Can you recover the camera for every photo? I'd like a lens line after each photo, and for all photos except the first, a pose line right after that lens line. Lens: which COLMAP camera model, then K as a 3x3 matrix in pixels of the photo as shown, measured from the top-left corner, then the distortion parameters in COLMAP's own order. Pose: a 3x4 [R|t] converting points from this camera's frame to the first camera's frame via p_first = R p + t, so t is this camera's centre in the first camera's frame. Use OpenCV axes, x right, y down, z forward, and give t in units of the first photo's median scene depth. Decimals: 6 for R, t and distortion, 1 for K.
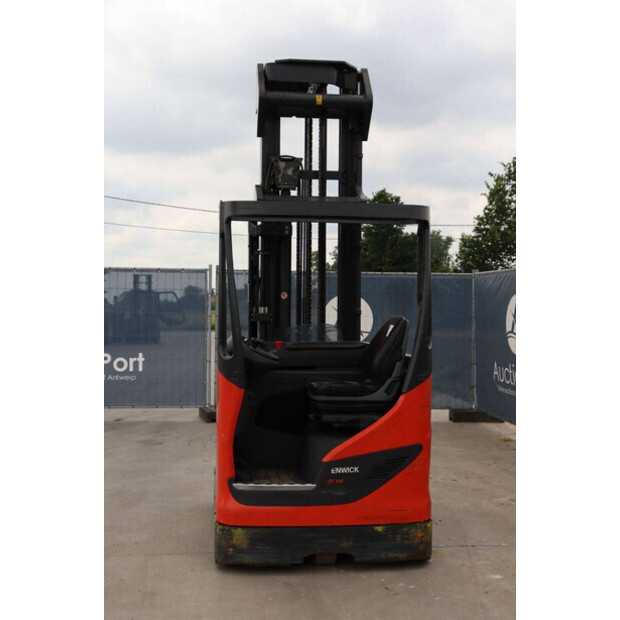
lens RADIAL K [[839.1, 0, 308.9], [0, 839.1, 308.9], [0, 0, 1]] dist [0.024979, 0.000000]
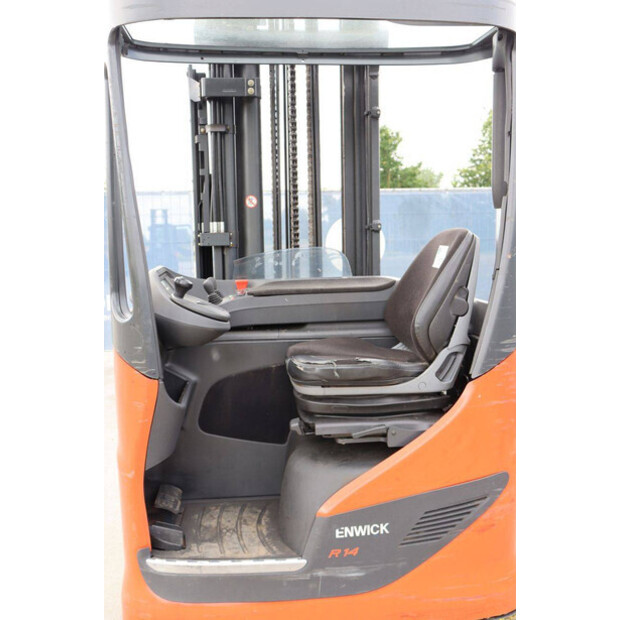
lens RADIAL K [[739.0, 0, 311.2], [0, 739.0, 311.1], [0, 0, 1]] dist [-0.000144, 0.000000]
pose [[0.999646, -0.023917, -0.011669, 0.019817], [0.024939, 0.994953, 0.097197, 0.013028], [0.009285, -0.097454, 0.995197, 0.548067]]
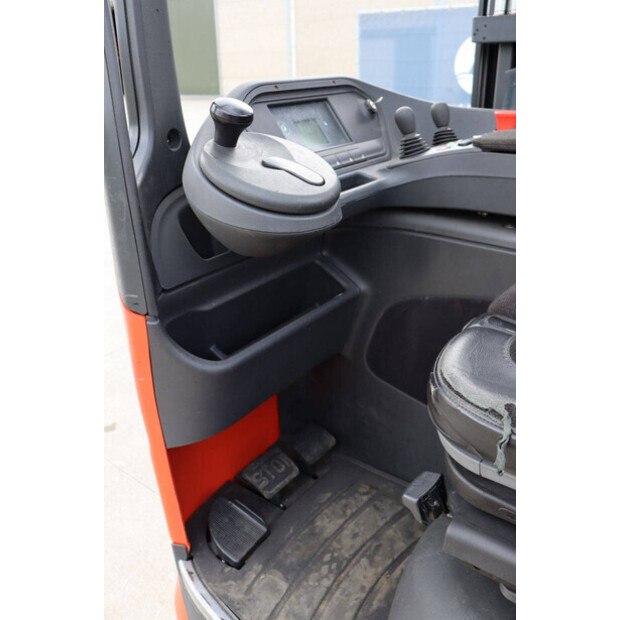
lens RADIAL K [[565.9, 0, 318.9], [0, 565.9, 309.6], [0, 0, 1]] dist [-0.085027, 0.000000]
pose [[0.737893, 0.258538, -0.623436, 0.061759], [0.013457, 0.917902, 0.396579, 0.027327], [0.674784, -0.301022, 0.673834, 0.896578]]
